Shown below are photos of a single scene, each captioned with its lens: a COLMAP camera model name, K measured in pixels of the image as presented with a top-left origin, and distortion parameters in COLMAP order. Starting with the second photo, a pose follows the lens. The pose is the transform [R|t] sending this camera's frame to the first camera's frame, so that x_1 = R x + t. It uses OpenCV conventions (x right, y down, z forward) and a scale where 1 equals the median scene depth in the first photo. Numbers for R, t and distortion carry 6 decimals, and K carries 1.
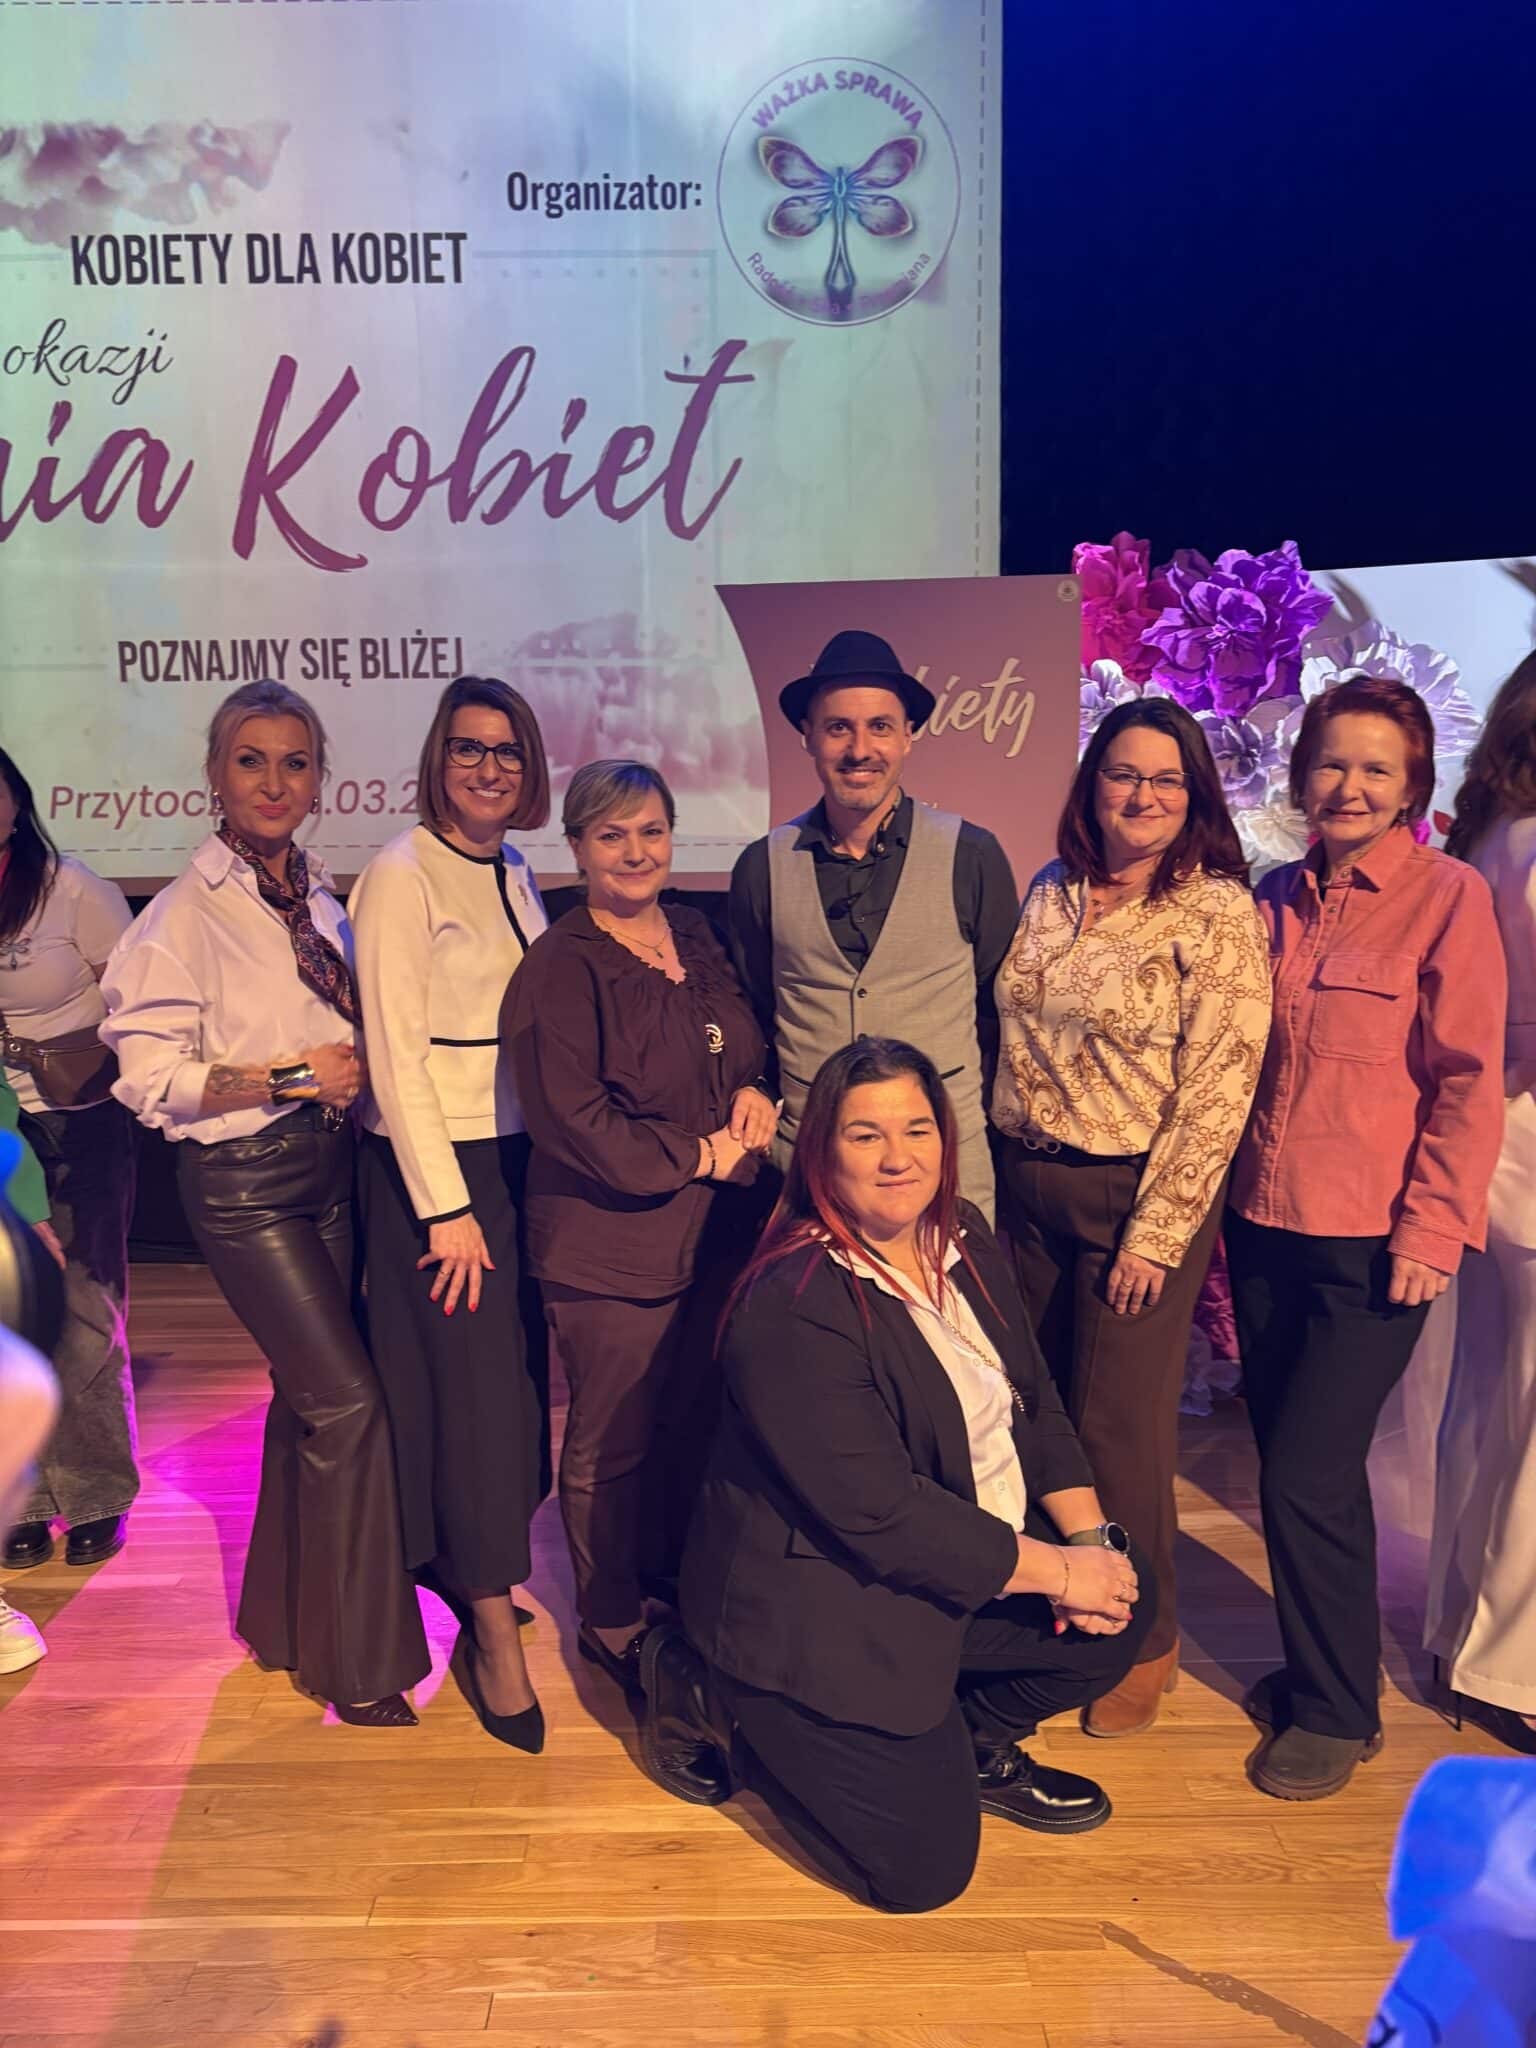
lens RADIAL K [[1534.8, 0, 723.8], [0, 1534.8, 1058.5], [0, 0, 1]] dist [0.047888, -0.061155]
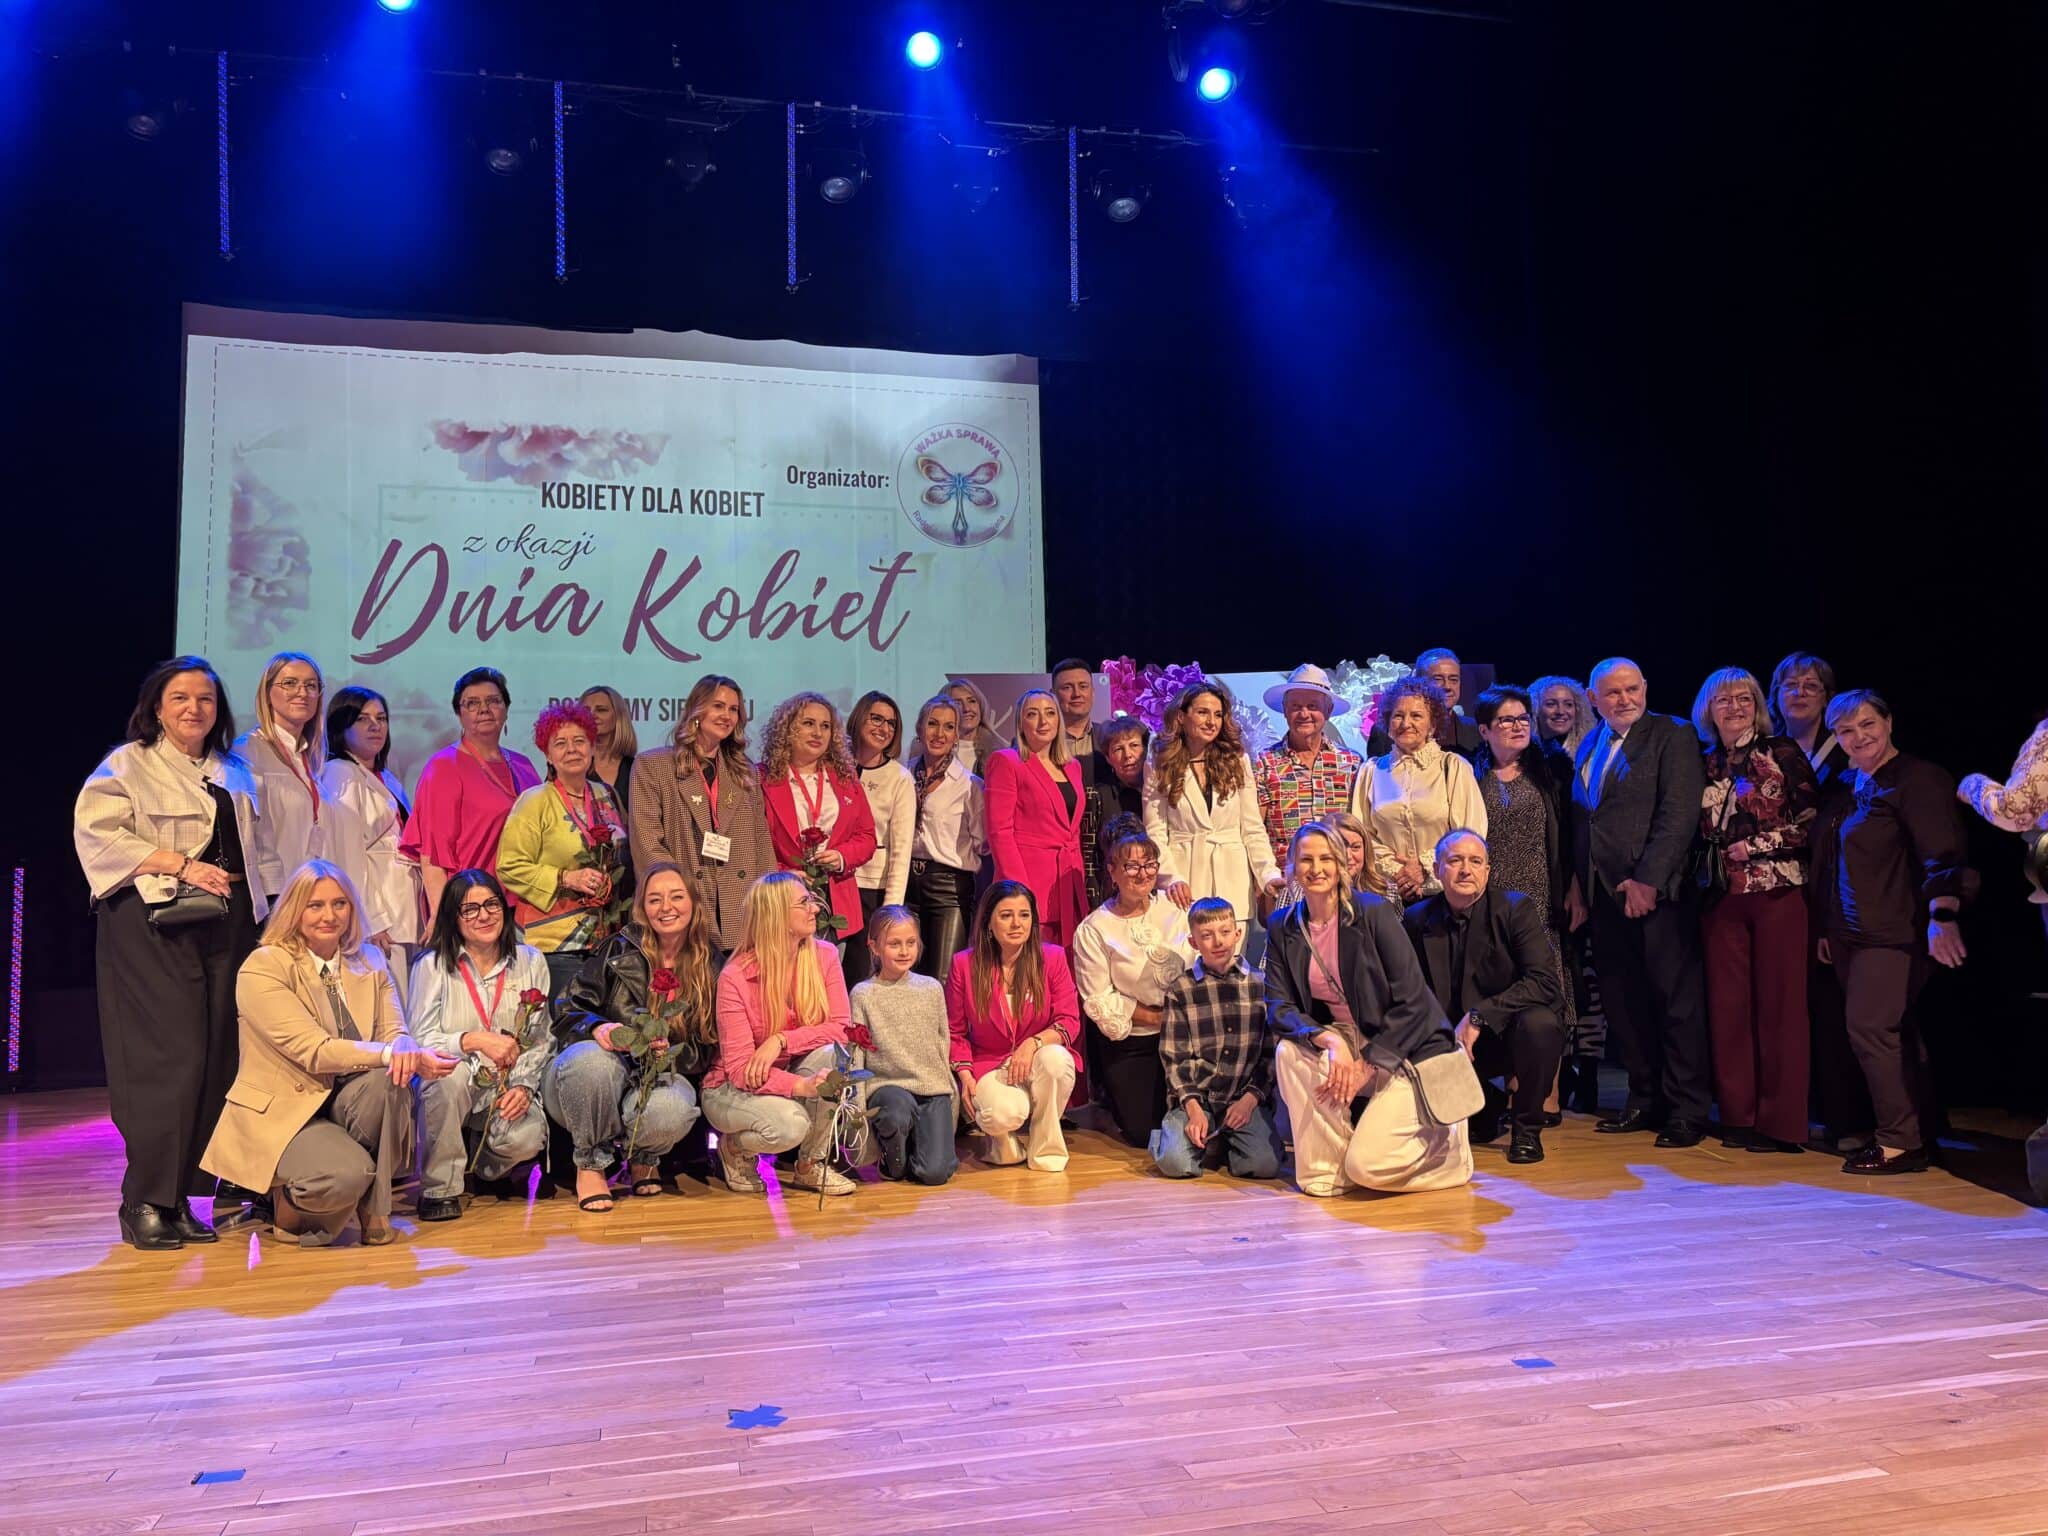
lens RADIAL K [[1535.2, 0, 1033.7], [0, 1535.2, 767.1], [0, 0, 1]] dist [0.041269, -0.052452]
pose [[0.968707, 0.009778, 0.248016, -0.310406], [0.051532, 0.969528, -0.239499, 0.252909], [-0.242801, 0.244785, 0.938684, -0.750591]]
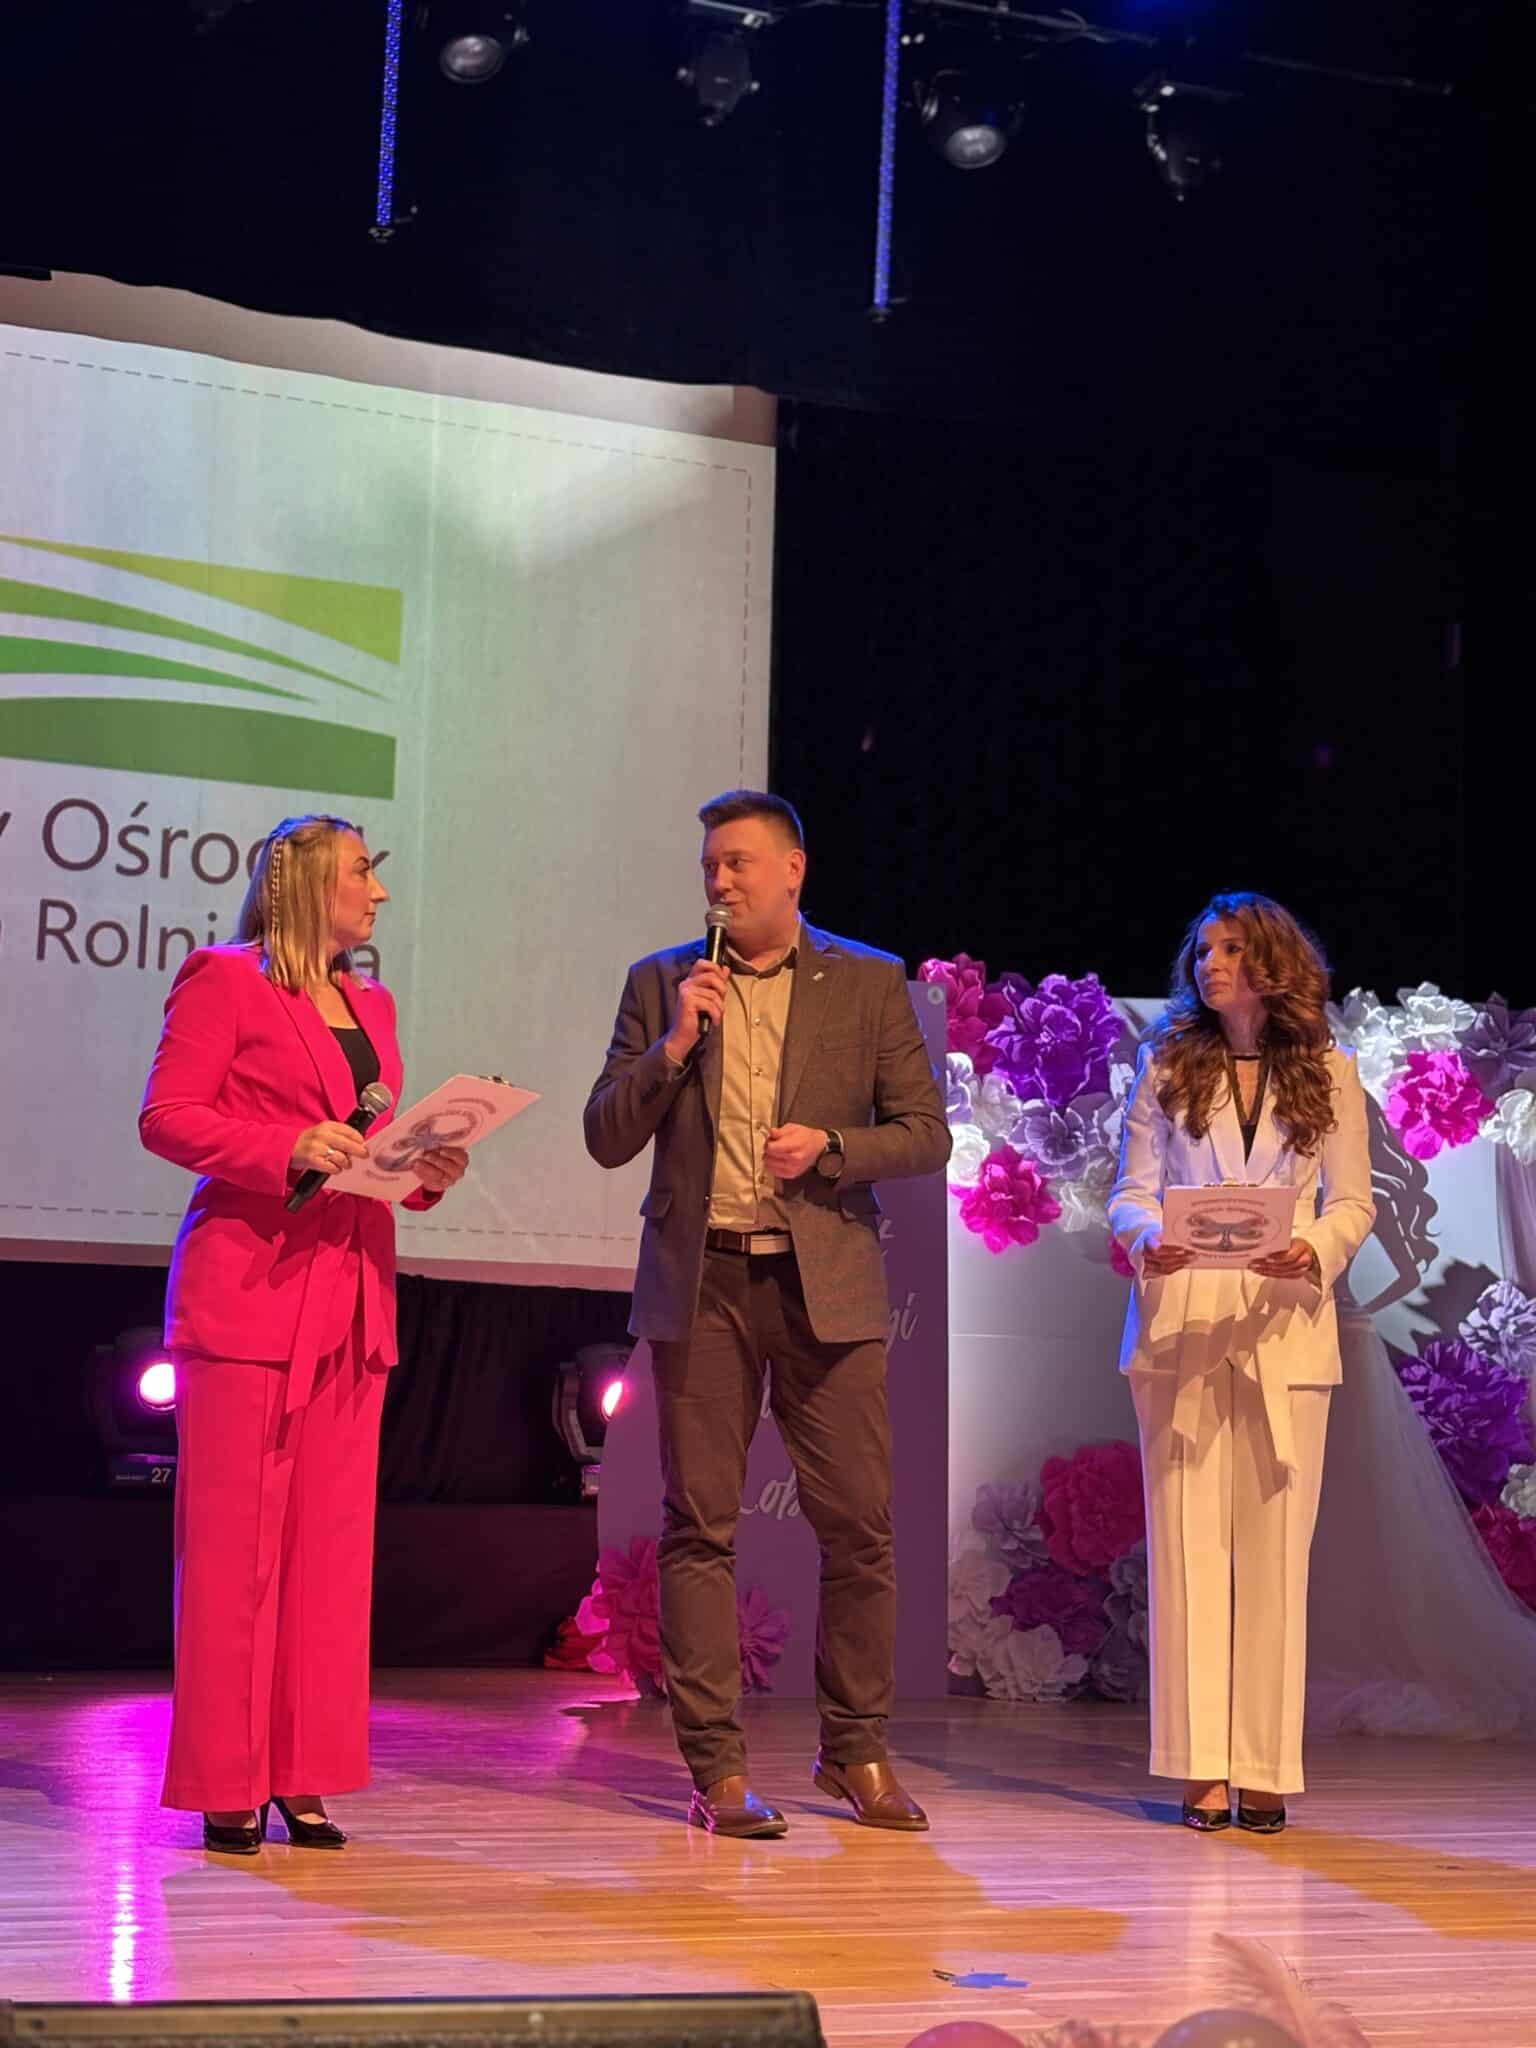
lens RADIAL K [[3391.2, 0, 712.1], [0, 3391.2, 1046.9], [0, 0, 1]] dist [0.243236, -1.036142]
pose [[0.923674, 0.085622, 0.373490, -0.691759], [0.030372, 0.955288, -0.294113, 0.383004], [-0.381974, 0.283008, 0.879774, -0.942552]]
